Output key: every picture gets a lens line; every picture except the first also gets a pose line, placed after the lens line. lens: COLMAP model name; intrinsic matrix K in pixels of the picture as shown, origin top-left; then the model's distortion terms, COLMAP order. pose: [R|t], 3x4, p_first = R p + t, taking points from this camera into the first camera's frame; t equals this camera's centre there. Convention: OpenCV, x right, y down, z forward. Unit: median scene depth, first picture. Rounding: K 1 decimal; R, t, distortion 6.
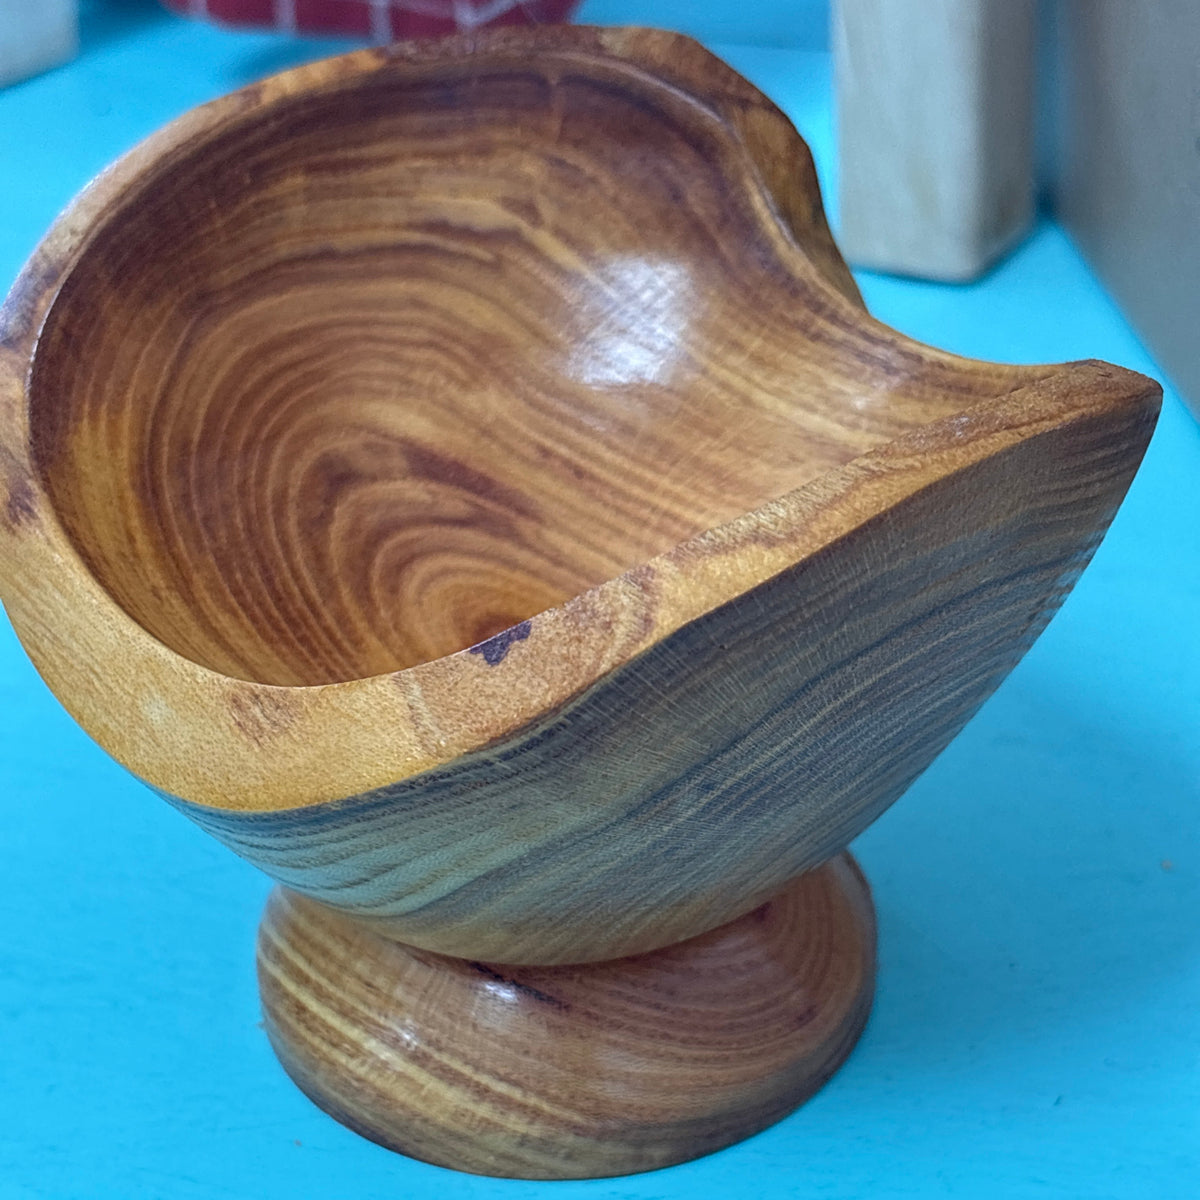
lens RADIAL K [[2498.6, 0, 580.7], [0, 2498.6, 599.2], [0, 0, 1]] dist [0.309578, -2.119824]
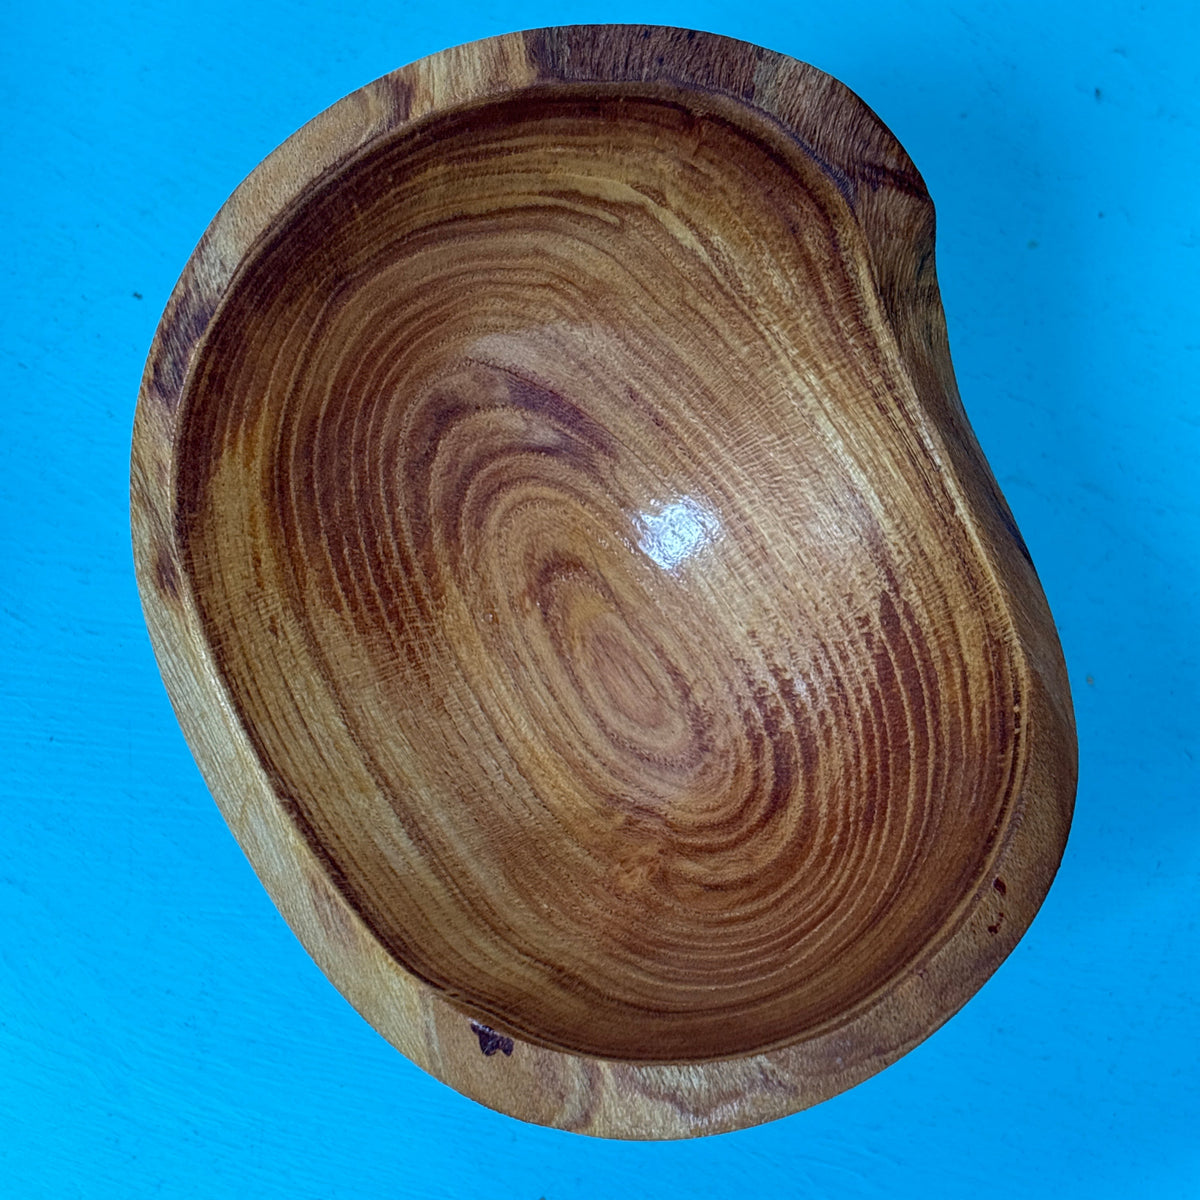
lens RADIAL K [[2498.6, 0, 580.7], [0, 2498.6, 599.2], [0, 0, 1]] dist [0.309578, -2.119824]
pose [[0.981862, 0.189411, 0.008350, -0.029735], [-0.135224, 0.668745, 0.731092, -0.835140], [0.132893, -0.718960, 0.682228, 0.168382]]
